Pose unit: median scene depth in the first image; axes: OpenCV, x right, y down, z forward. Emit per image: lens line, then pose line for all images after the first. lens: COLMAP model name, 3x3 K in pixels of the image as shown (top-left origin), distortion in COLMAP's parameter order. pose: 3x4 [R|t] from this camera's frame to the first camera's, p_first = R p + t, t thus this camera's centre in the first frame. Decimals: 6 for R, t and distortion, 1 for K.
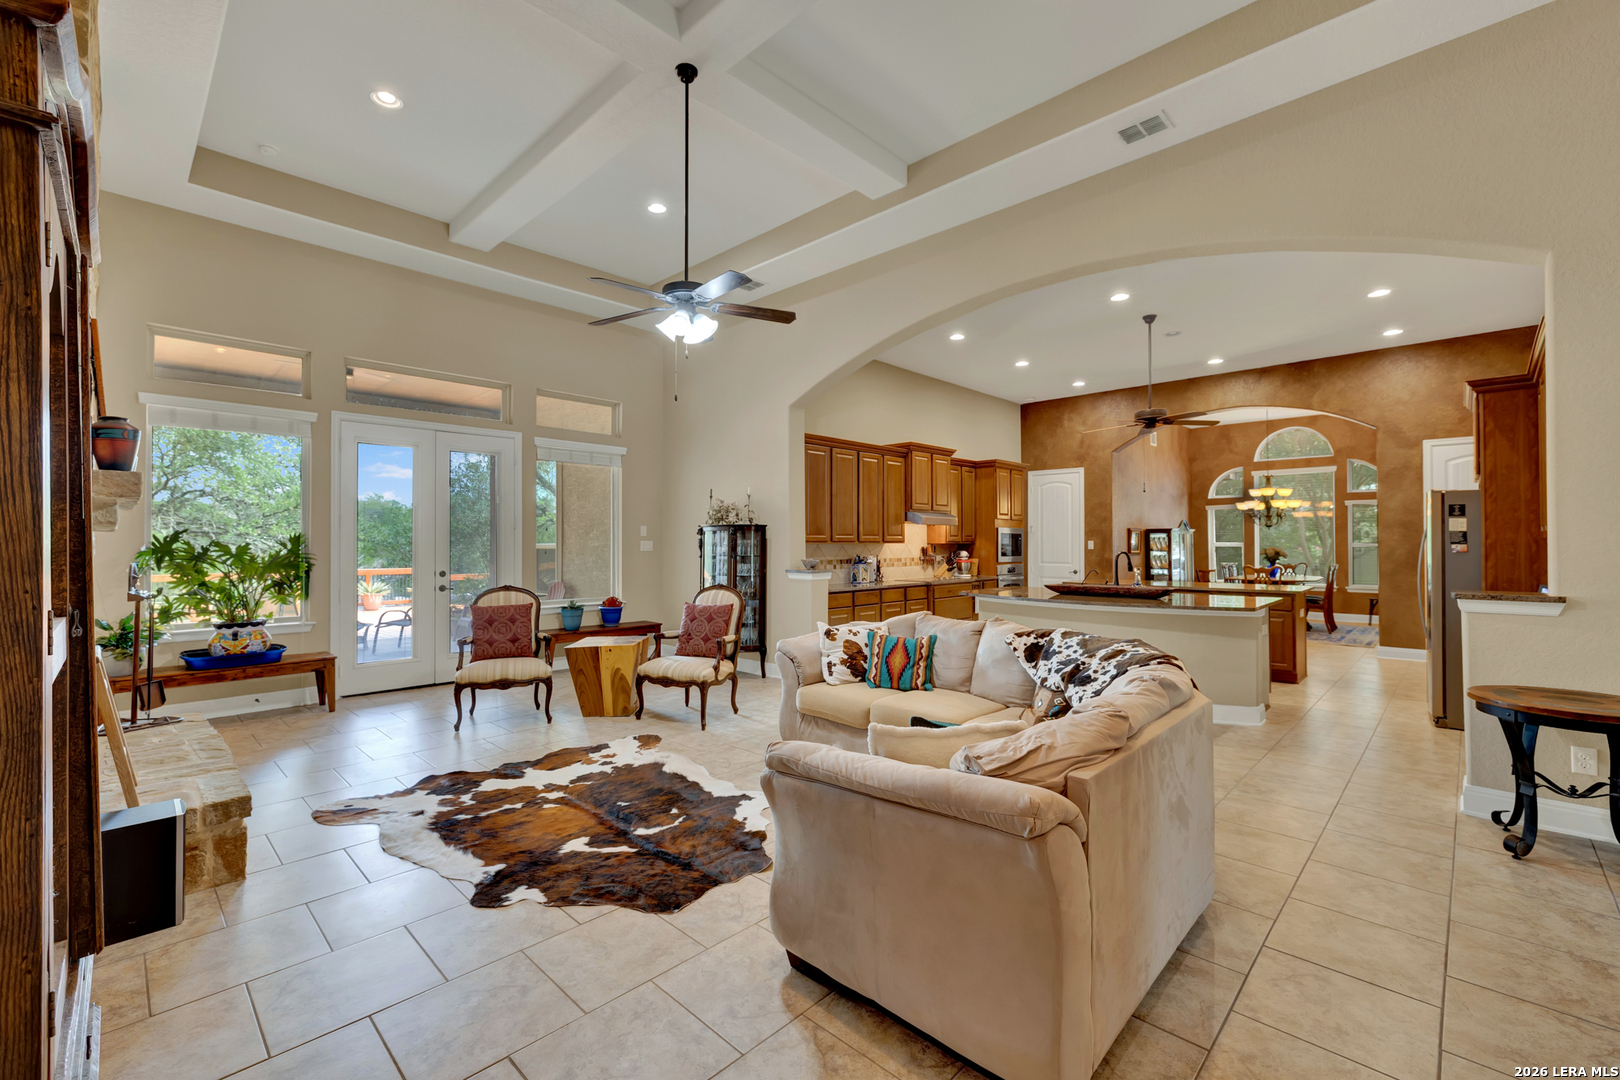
lens RADIAL K [[681.6, 0, 805.5], [0, 681.6, 536.7], [0, 0, 1]] dist [0.001199, -0.000061]
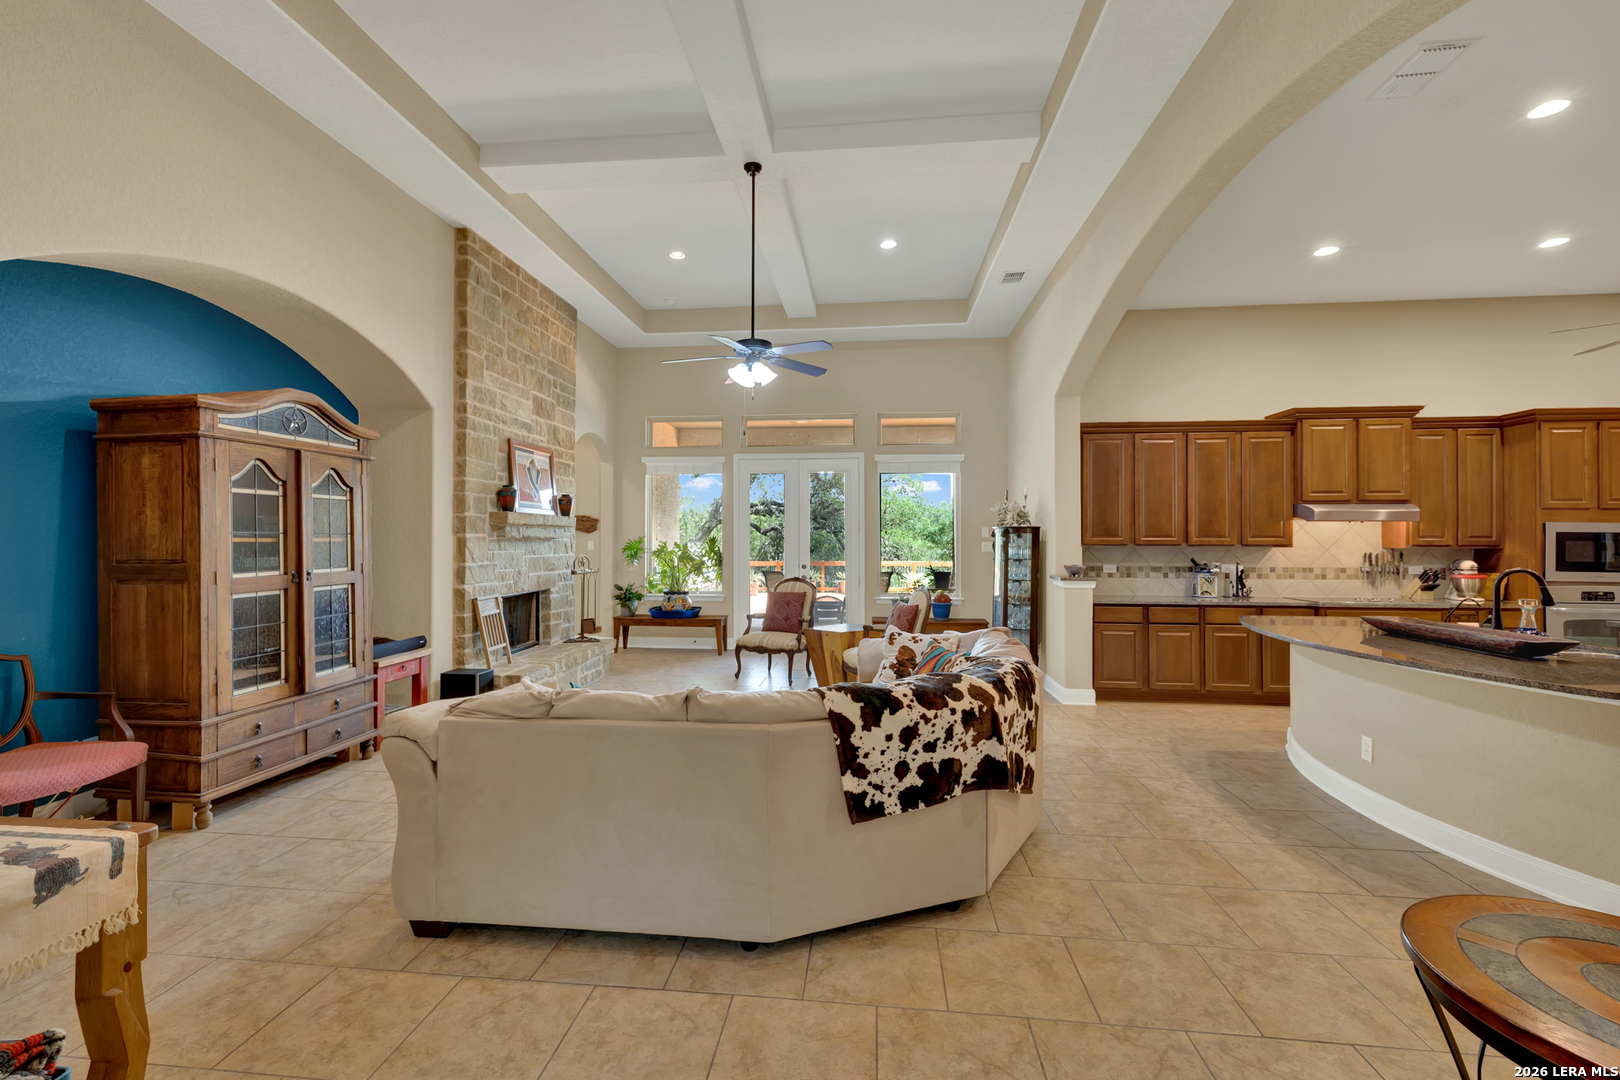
lens RADIAL K [[681.6, 0, 806.4], [0, 681.6, 542.8], [0, 0, 1]] dist [0.001199, -0.000061]
pose [[0.625491, 0.007835, -0.780192, 0.470050], [0.003720, 0.999908, 0.013023, -0.008453], [0.780222, -0.011048, 0.625405, 0.164576]]
